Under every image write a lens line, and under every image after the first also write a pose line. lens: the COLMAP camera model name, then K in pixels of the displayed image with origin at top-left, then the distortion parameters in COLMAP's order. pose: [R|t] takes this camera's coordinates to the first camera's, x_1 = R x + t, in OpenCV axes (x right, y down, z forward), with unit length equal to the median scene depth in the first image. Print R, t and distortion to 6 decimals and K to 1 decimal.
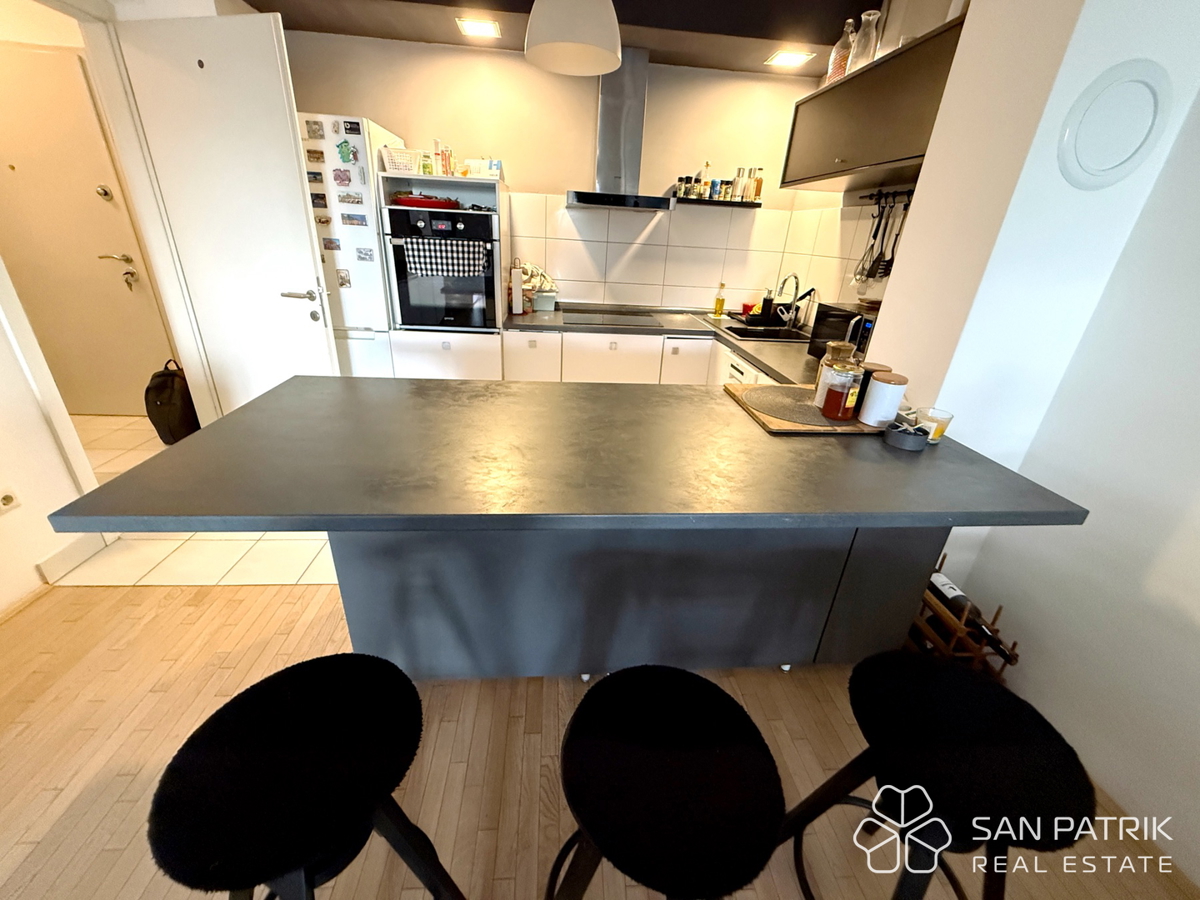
lens RADIAL K [[475.9, 0, 595.2], [0, 475.9, 450.3], [0, 0, 1]] dist [-0.000780, 0.000039]
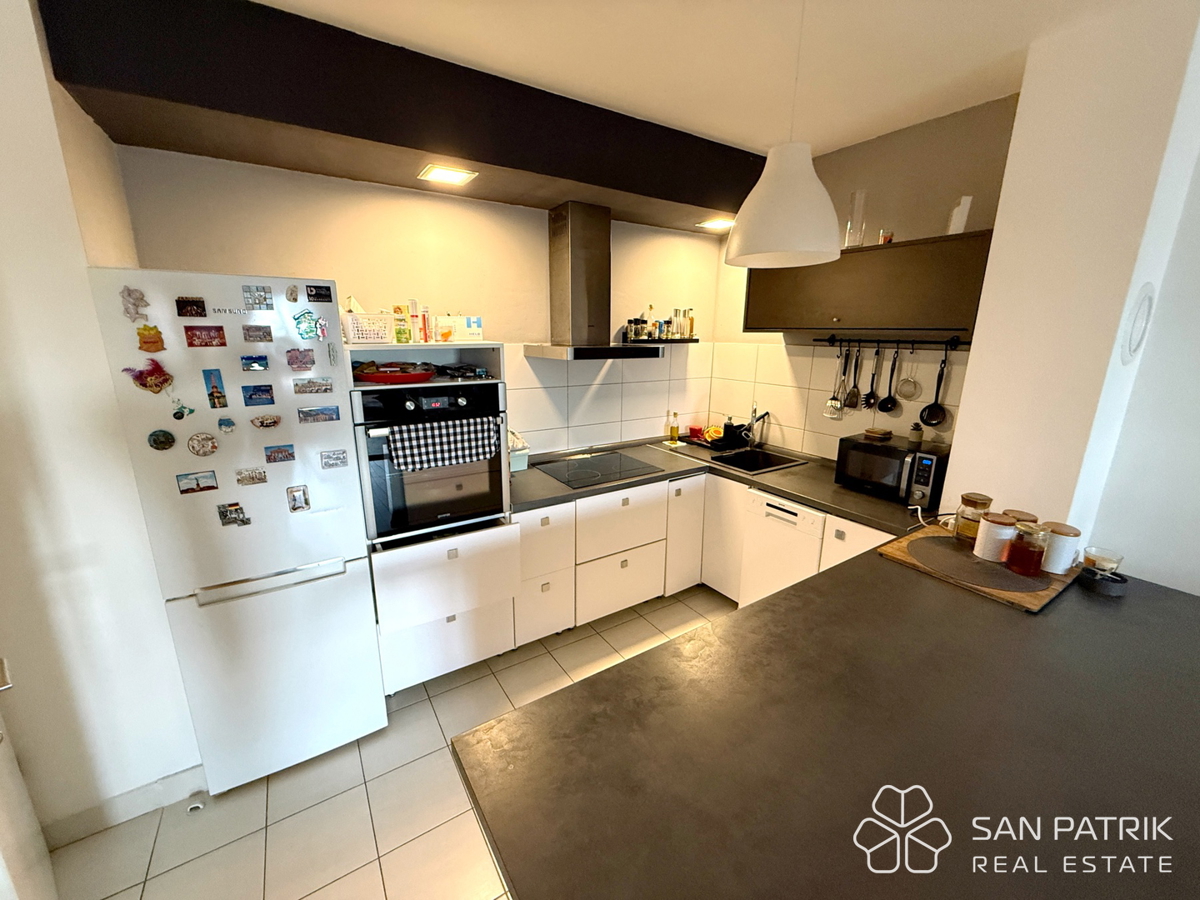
lens RADIAL K [[475.9, 0, 594.6], [0, 475.9, 455.2], [0, 0, 1]] dist [-0.000780, 0.000039]
pose [[0.881168, -0.165382, 0.442935, -0.438686], [0.233054, 0.967040, -0.102565, -0.249876], [-0.411373, 0.193605, 0.890668, 0.230410]]
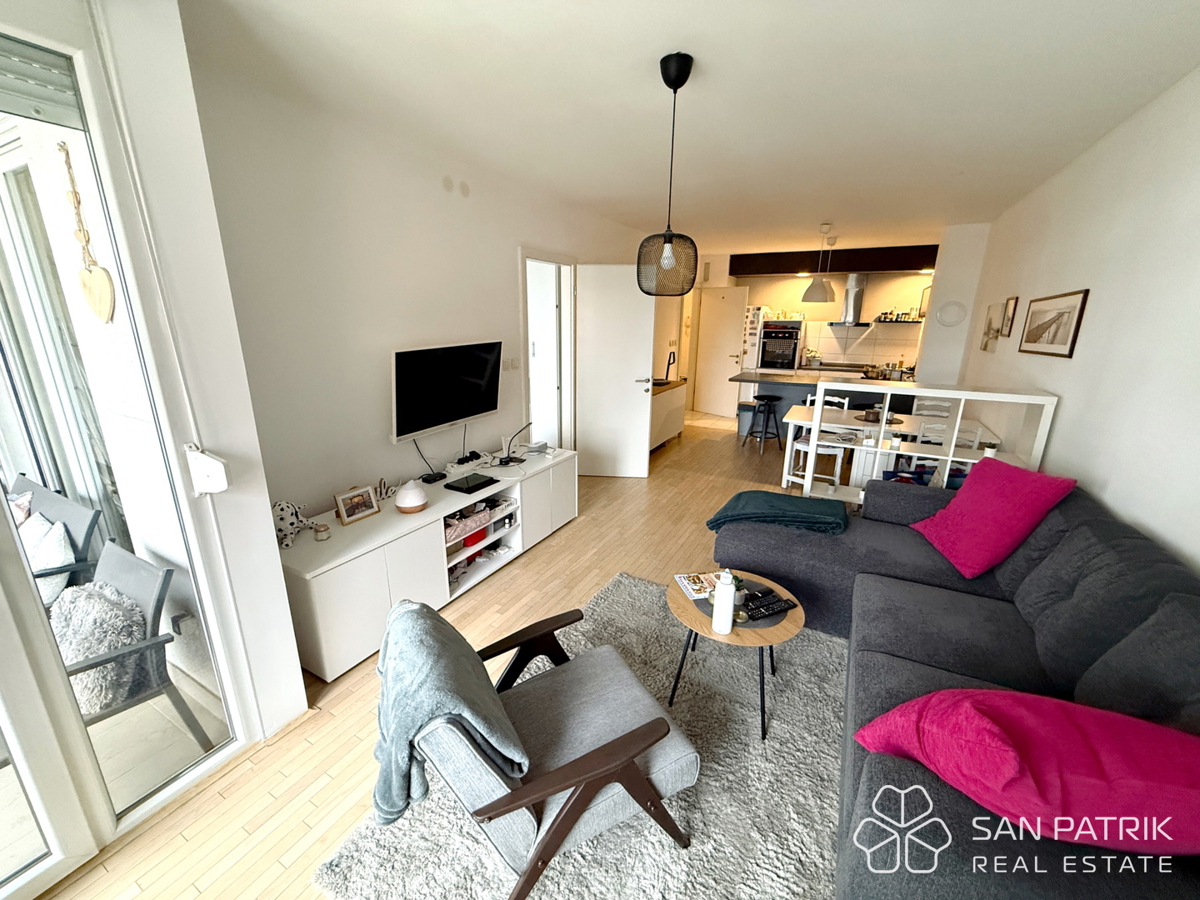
lens RADIAL K [[475.9, 0, 597.6], [0, 475.9, 449.6], [0, 0, 1]] dist [-0.000780, 0.000039]
pose [[0.841473, 0.103041, -0.530383, 0.370271], [-0.192092, 0.974565, -0.115425, 0.790159], [0.505000, 0.199009, 0.839863, -1.935055]]
